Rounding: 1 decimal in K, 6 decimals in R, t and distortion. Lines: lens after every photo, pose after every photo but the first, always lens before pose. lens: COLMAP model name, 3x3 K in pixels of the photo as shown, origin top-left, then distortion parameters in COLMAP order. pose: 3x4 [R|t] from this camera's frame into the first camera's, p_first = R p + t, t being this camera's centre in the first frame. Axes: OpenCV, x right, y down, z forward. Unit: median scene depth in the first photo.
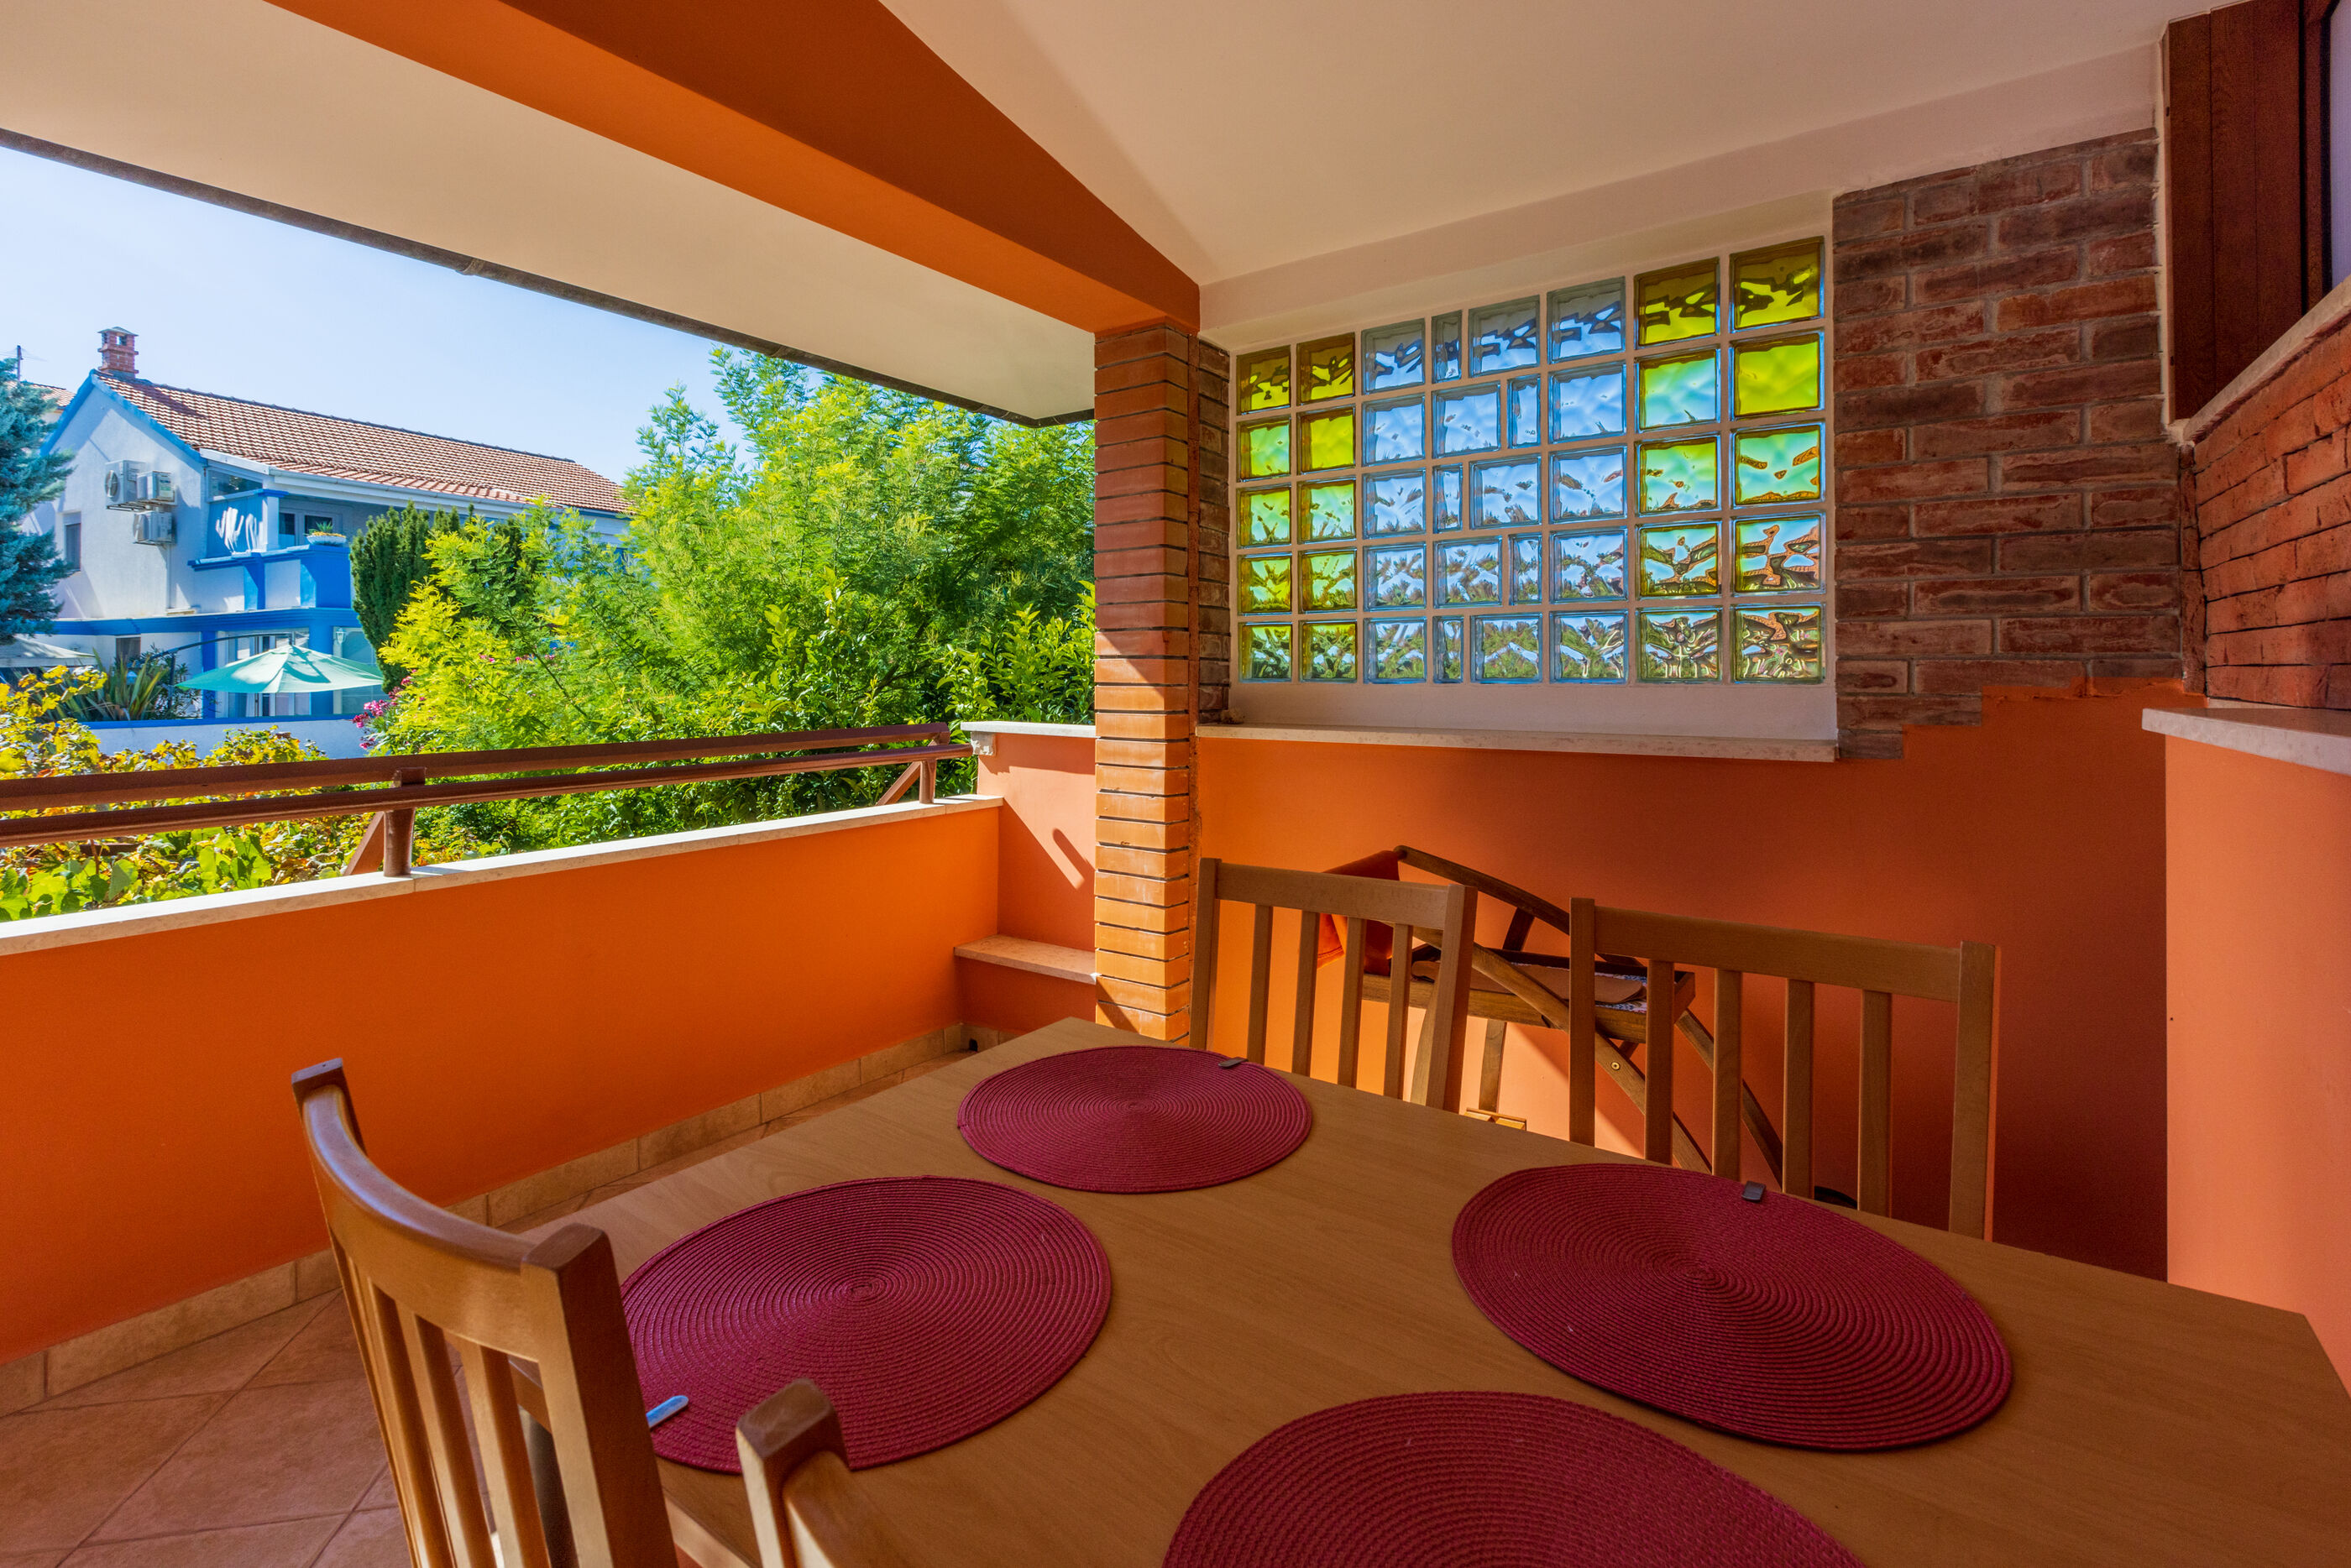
lens RADIAL K [[1073.7, 0, 1159.2], [0, 1073.7, 691.8], [0, 0, 1]] dist [0.003754, -0.001829]
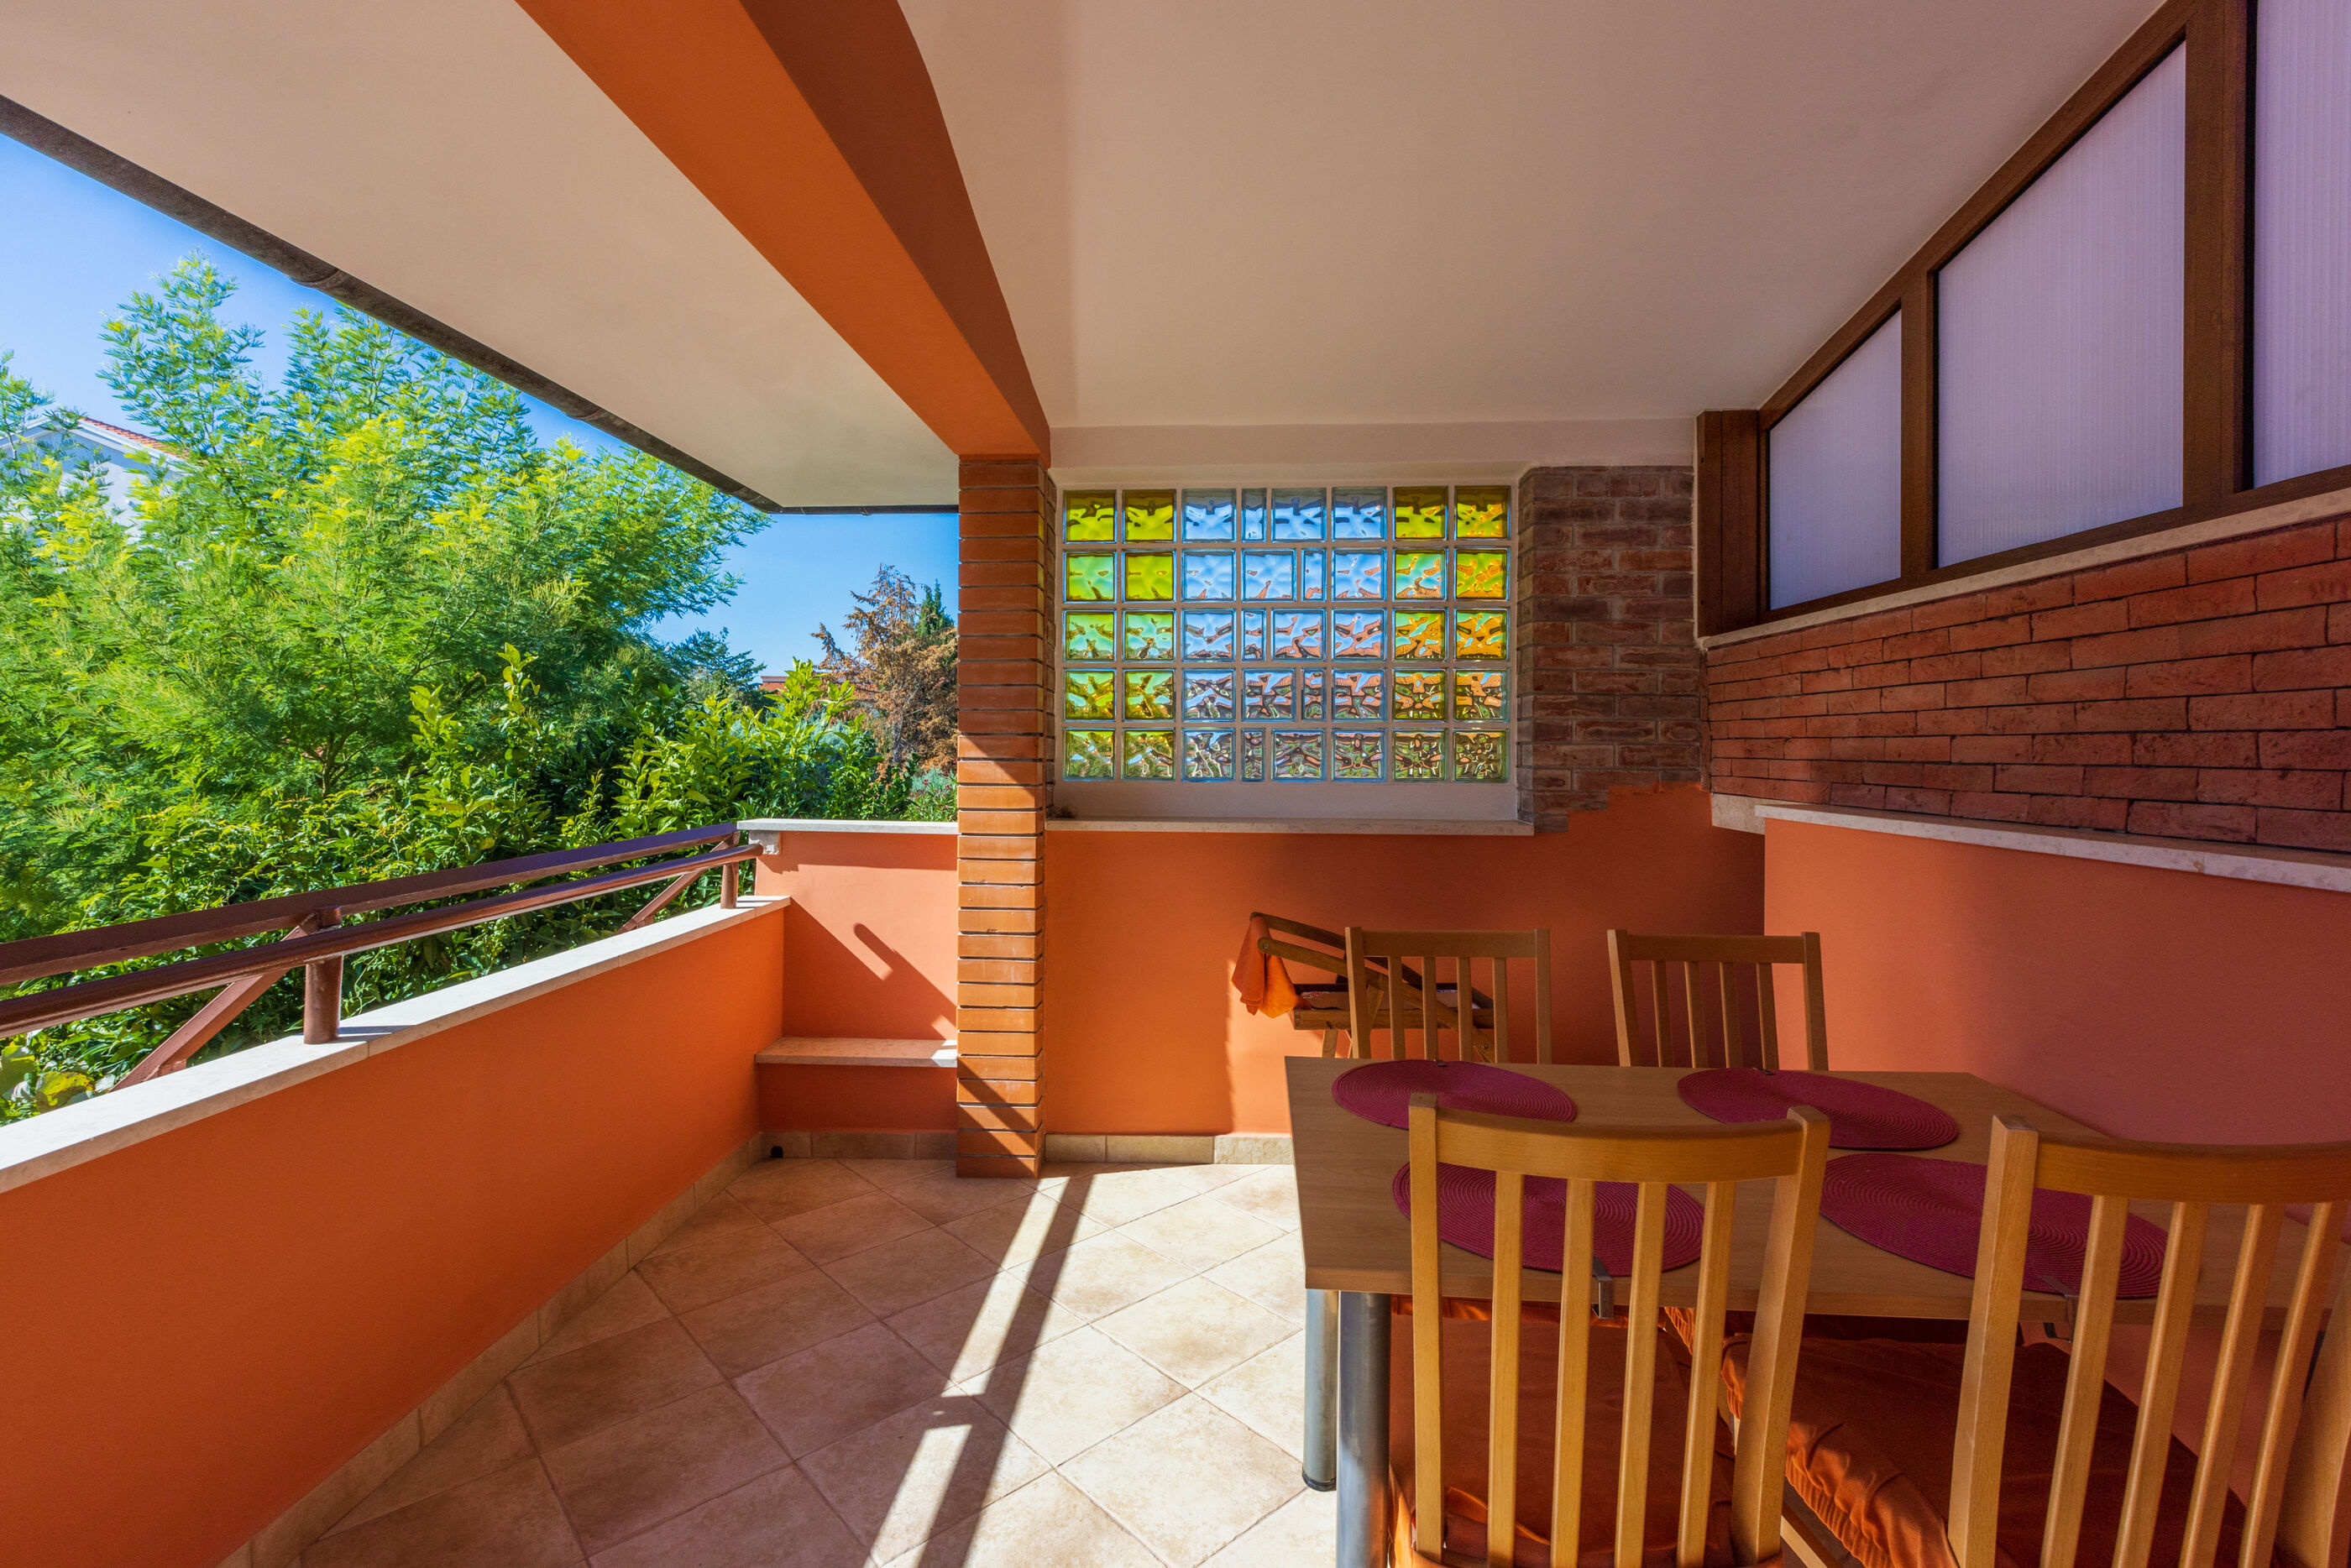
lens RADIAL K [[1073.7, 0, 1187.8], [0, 1073.7, 772.3], [0, 0, 1]] dist [0.003754, -0.001829]
pose [[0.844045, -0.007011, 0.536227, -0.587361], [0.001071, 0.999935, 0.011389, -0.041051], [-0.536272, -0.009038, 0.843997, -0.030833]]
